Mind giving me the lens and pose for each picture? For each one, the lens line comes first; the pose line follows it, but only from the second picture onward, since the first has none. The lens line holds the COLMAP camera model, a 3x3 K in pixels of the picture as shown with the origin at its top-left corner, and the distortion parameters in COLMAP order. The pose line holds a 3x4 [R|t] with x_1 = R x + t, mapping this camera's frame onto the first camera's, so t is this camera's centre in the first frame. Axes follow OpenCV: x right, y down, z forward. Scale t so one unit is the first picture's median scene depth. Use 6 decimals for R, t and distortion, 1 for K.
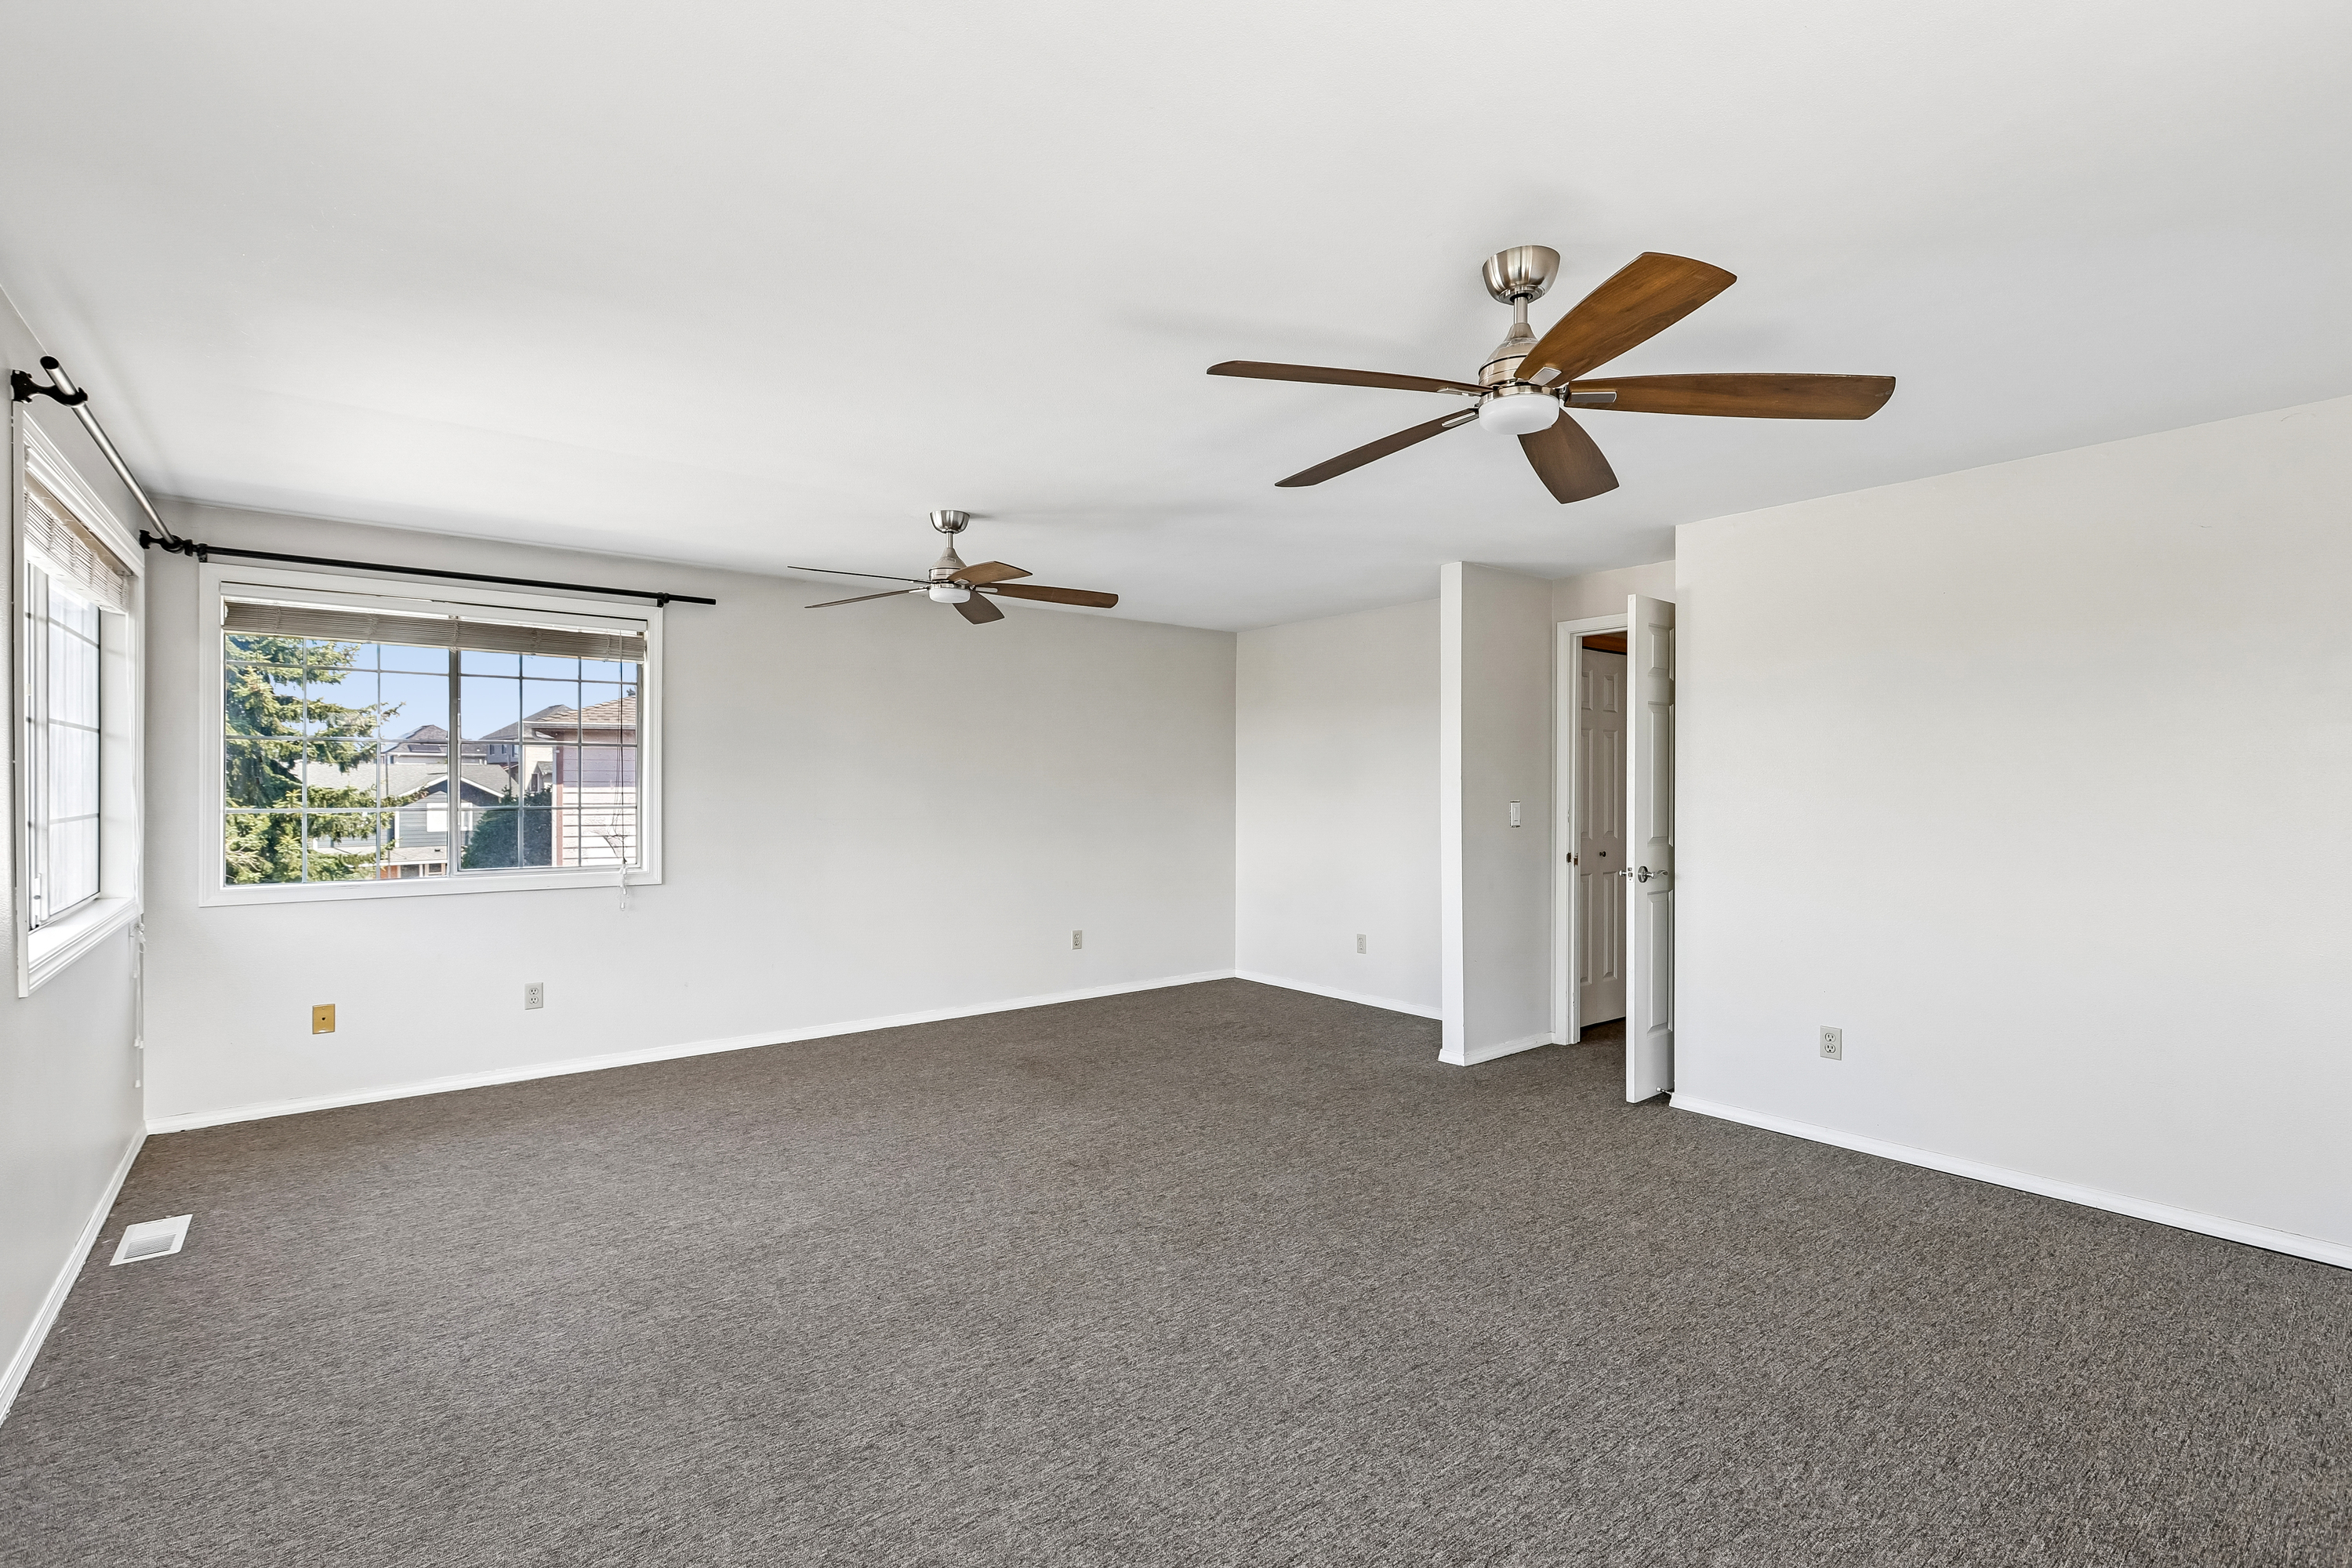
lens RADIAL K [[1073.9, 0, 1176.0], [0, 1073.9, 784.0], [0, 0, 1]] dist [-0.005160, 0.001260]
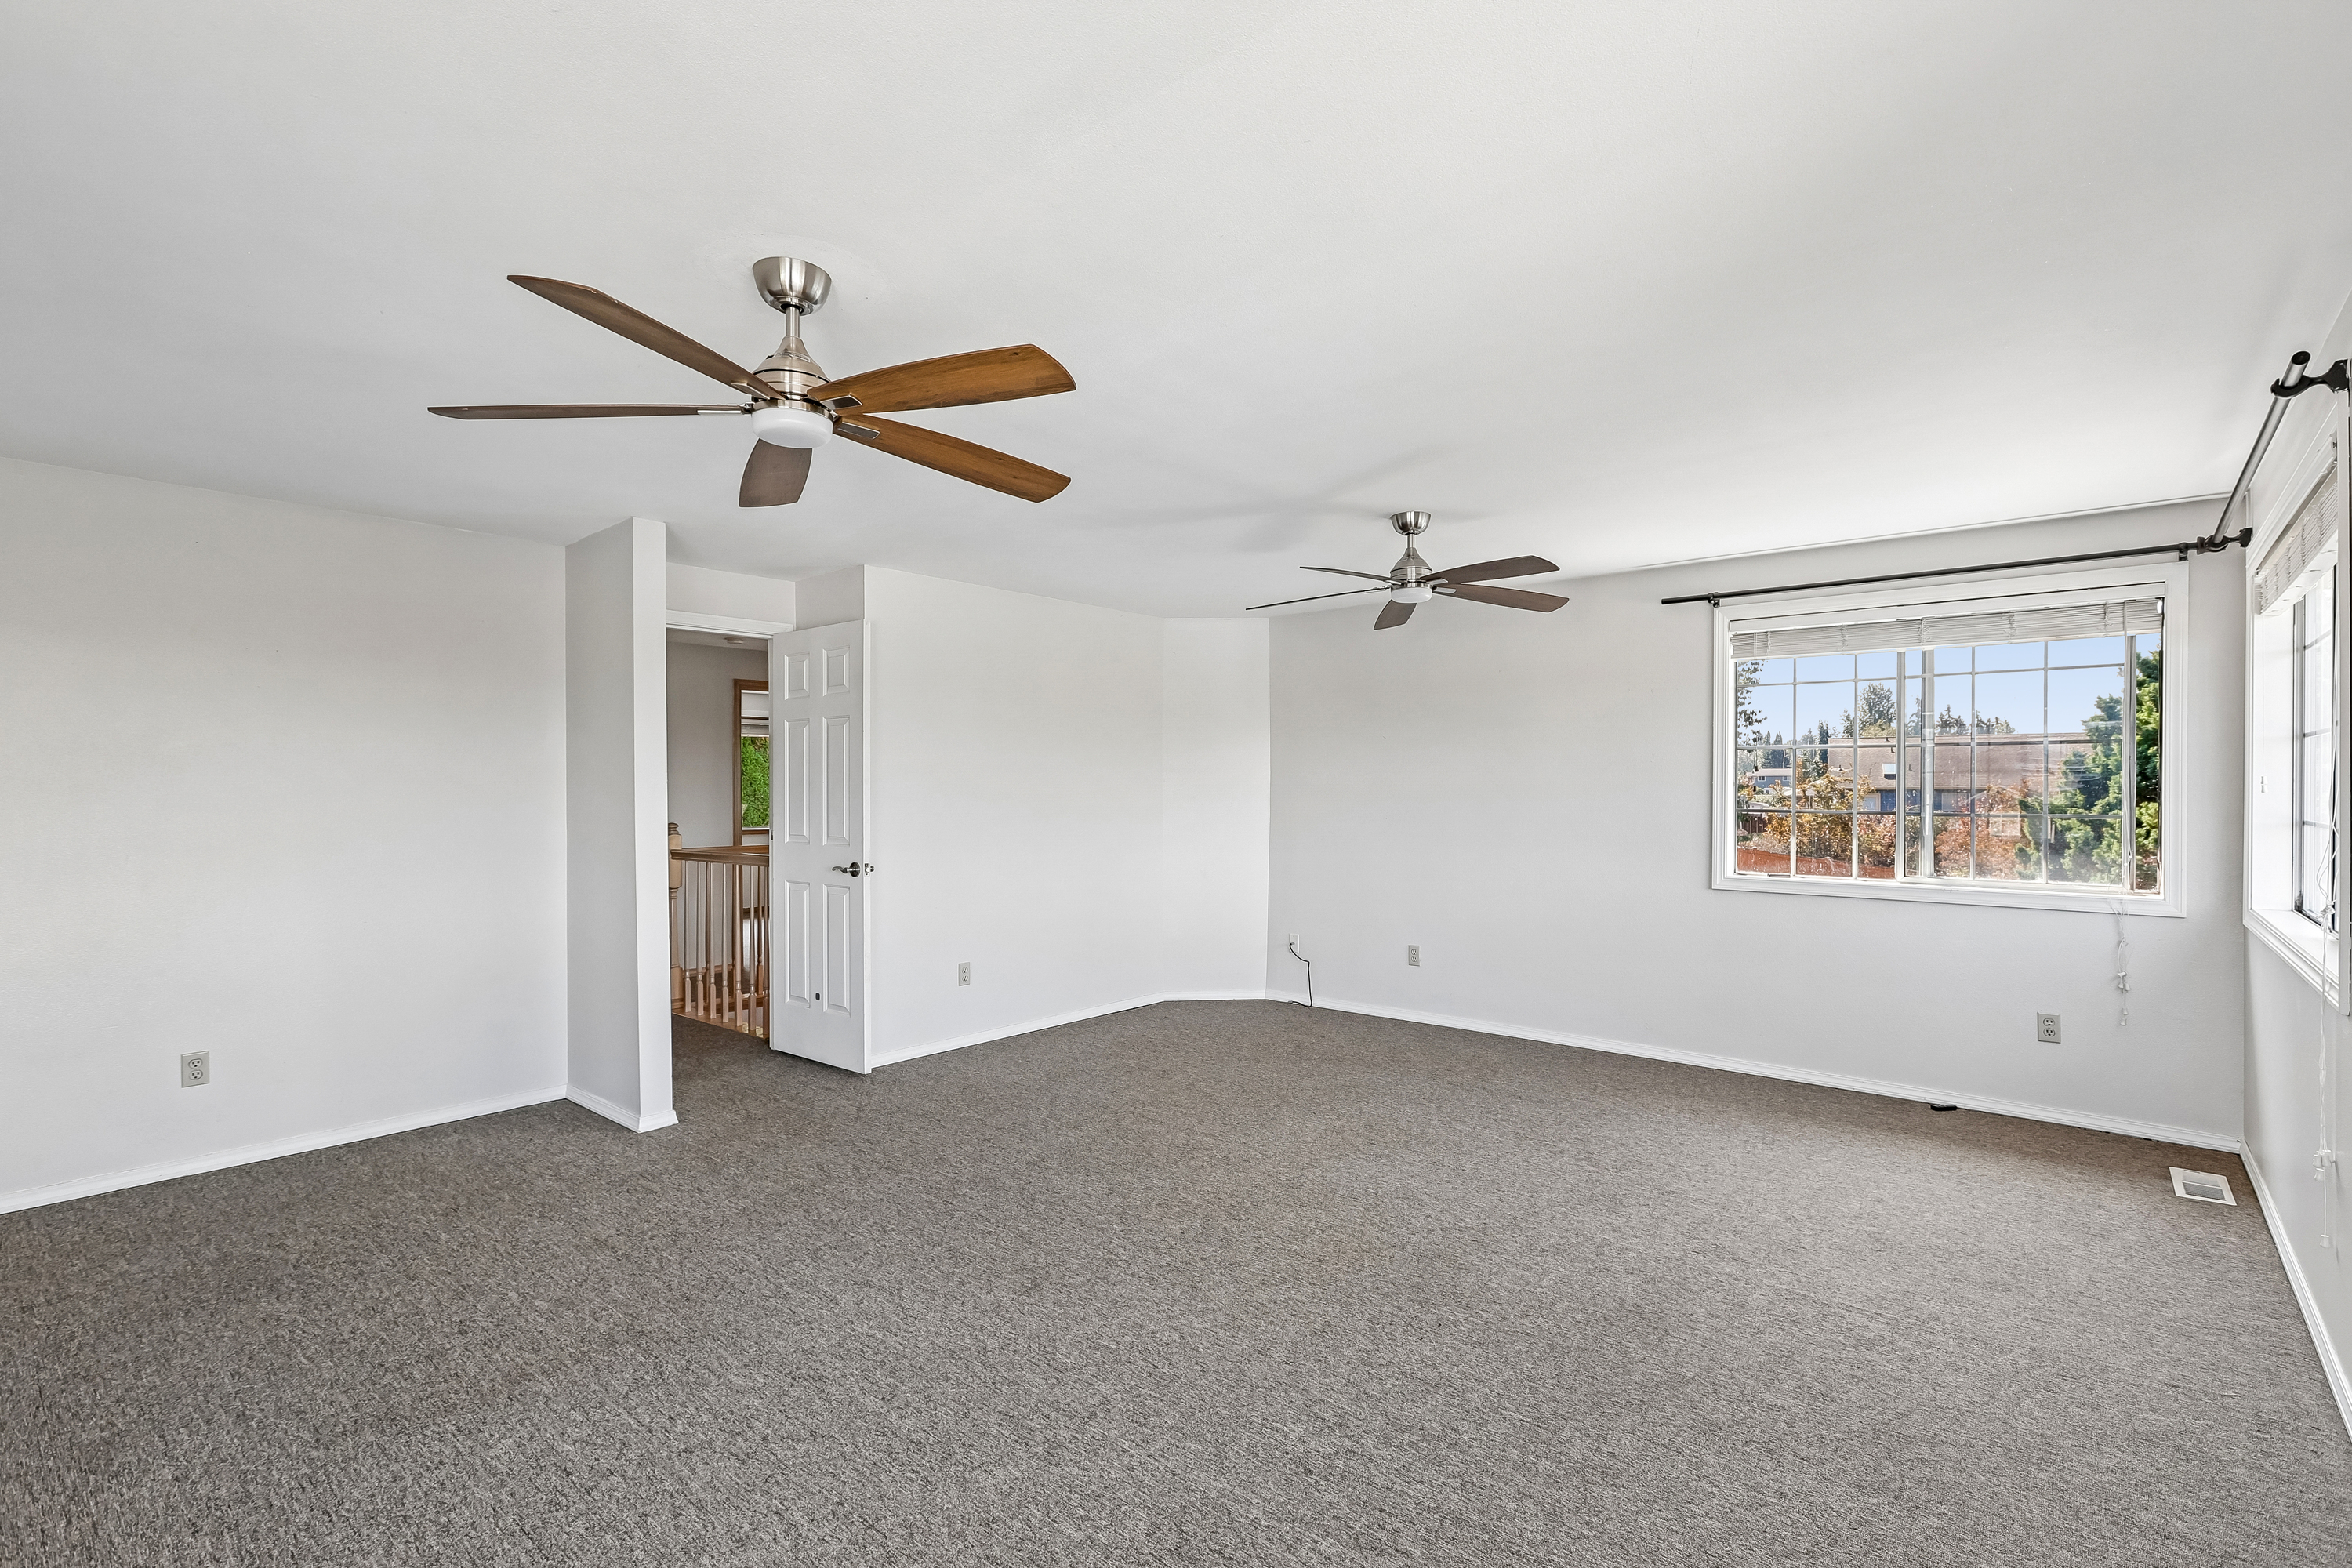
lens RADIAL K [[1076.0, 0, 1196.7], [0, 1076.0, 785.5], [0, 0, 1]] dist [-0.007090, 0.004259]
pose [[-0.201802, 0.000737, 0.979426, -0.846363], [0.000274, 1.000000, -0.000696, -0.002894], [-0.979426, 0.000128, -0.201802, 1.012279]]
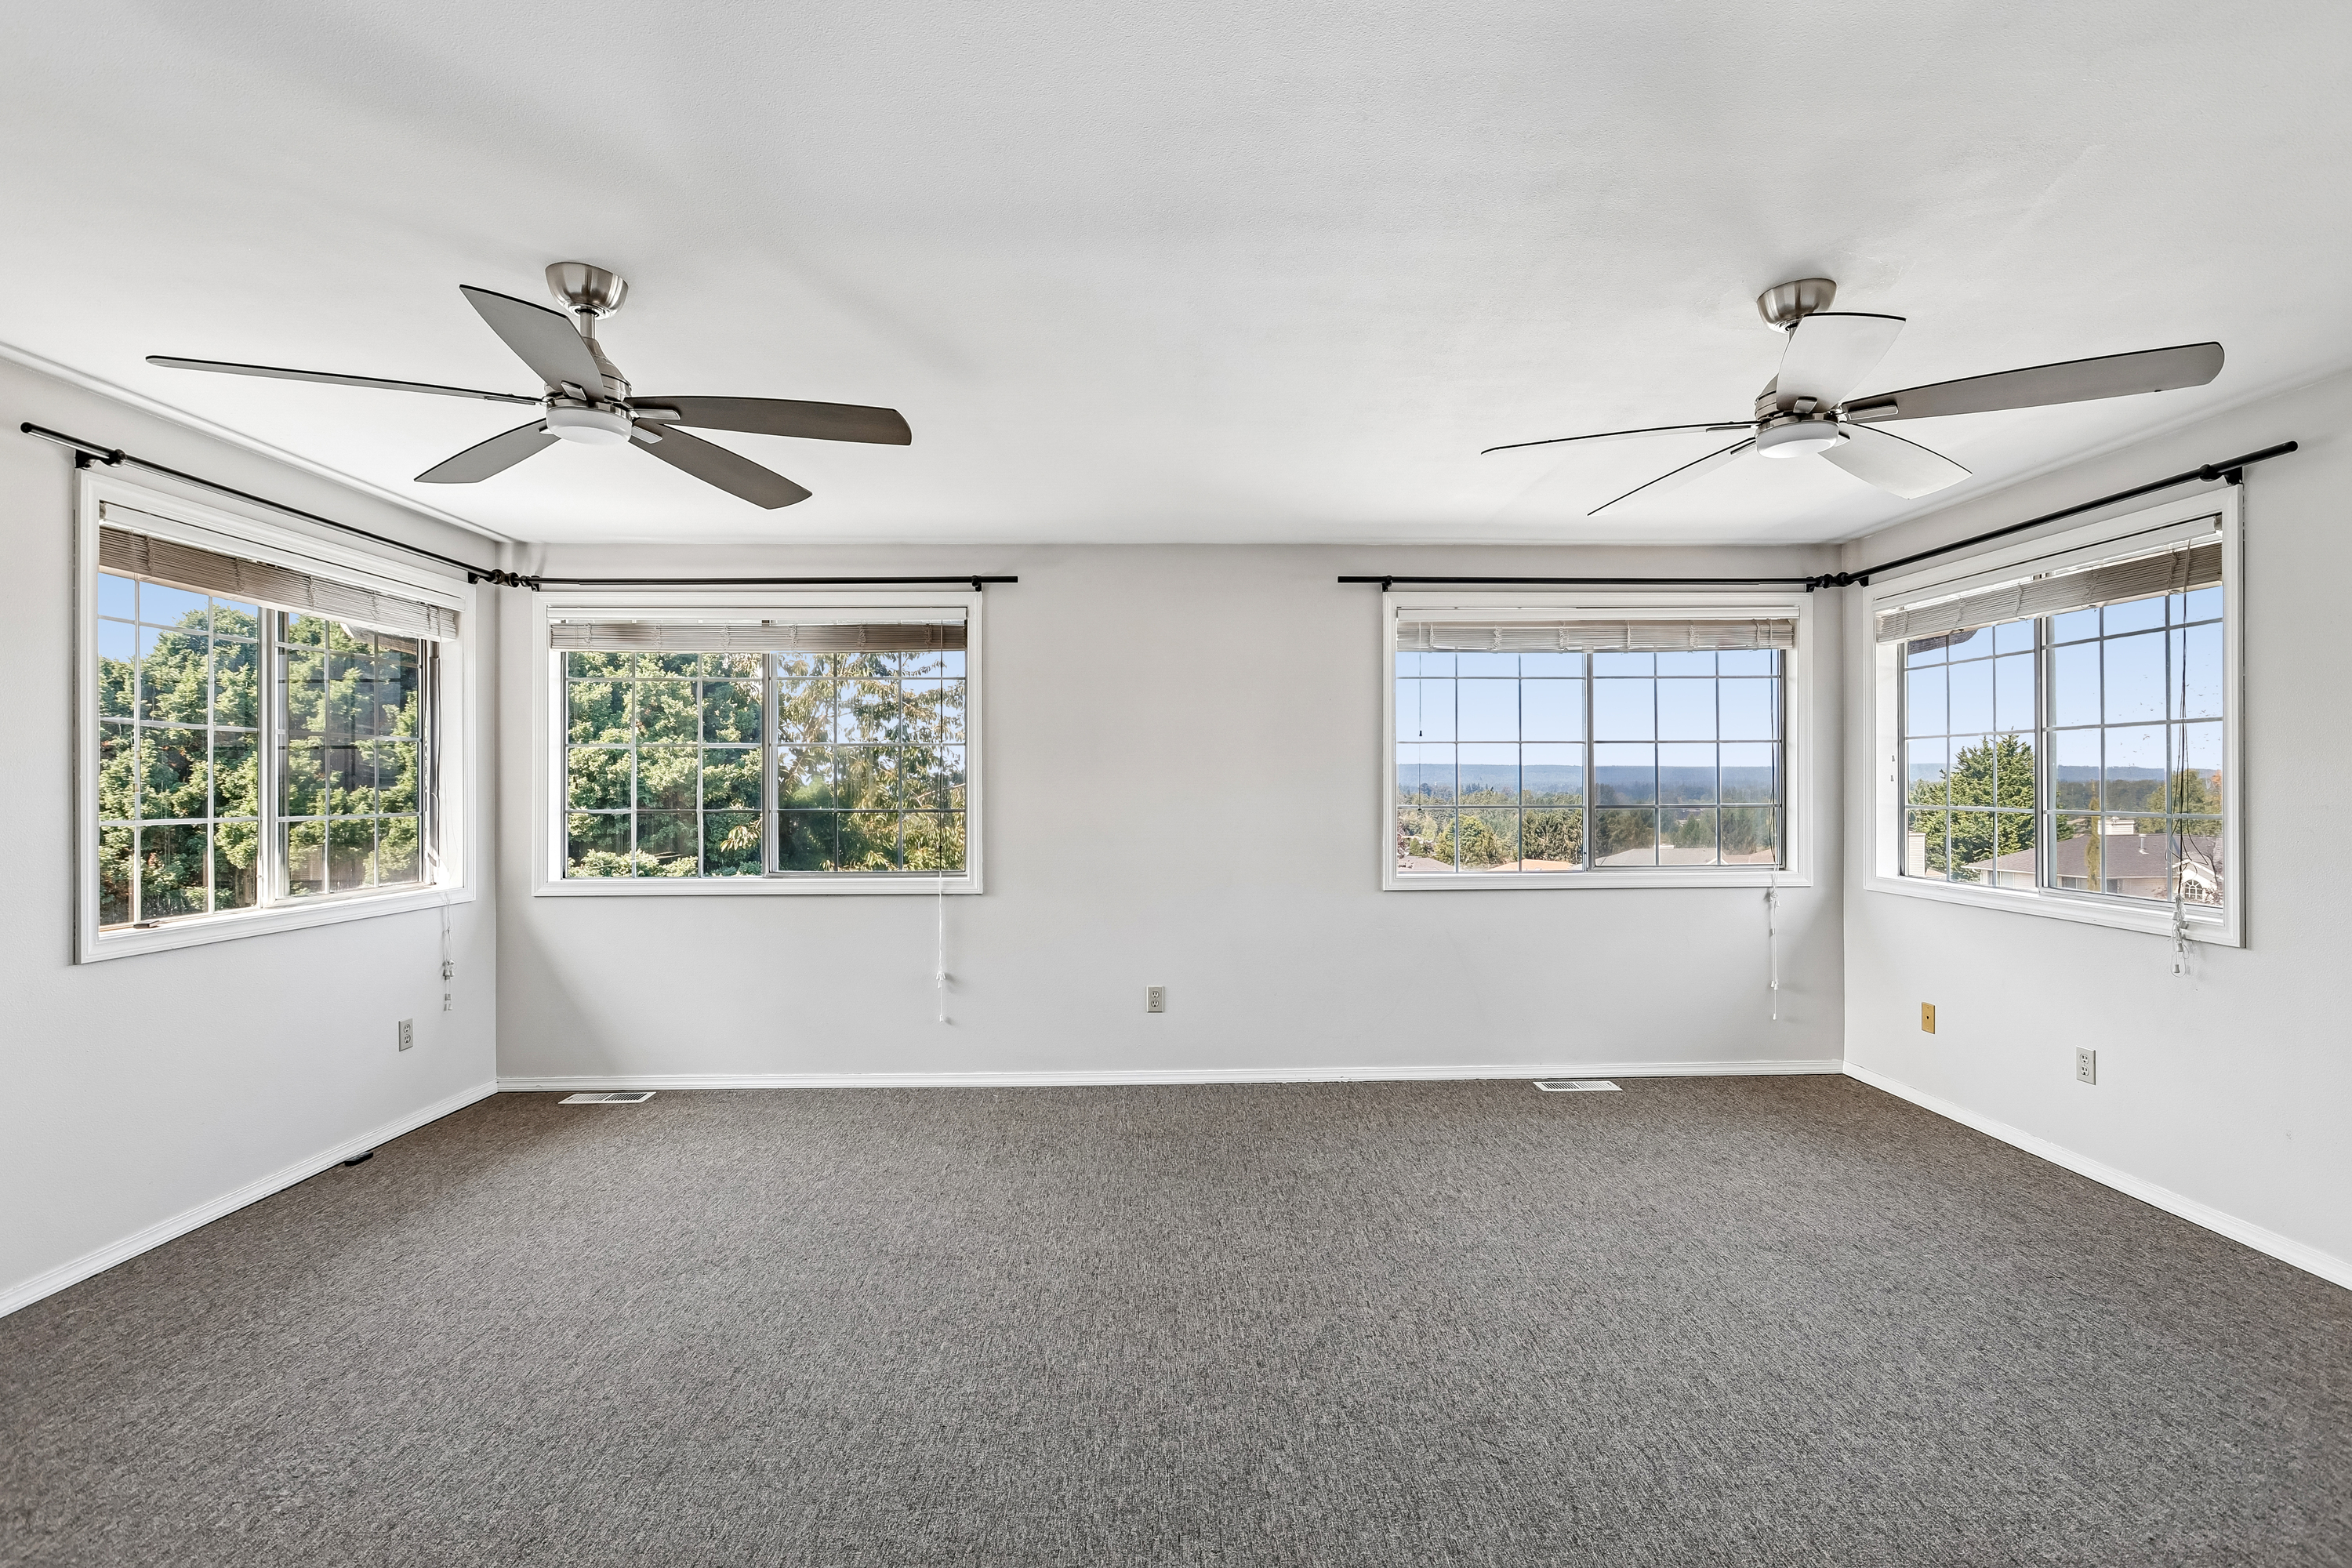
lens RADIAL K [[1076.0, 0, 1196.7], [0, 1076.0, 785.5], [0, 0, 1]] dist [-0.007090, 0.004259]
pose [[-0.593749, 0.002959, -0.804645, 0.459952], [0.004005, 0.999992, 0.000722, 0.001836], [0.804640, -0.002794, -0.593756, 1.195397]]
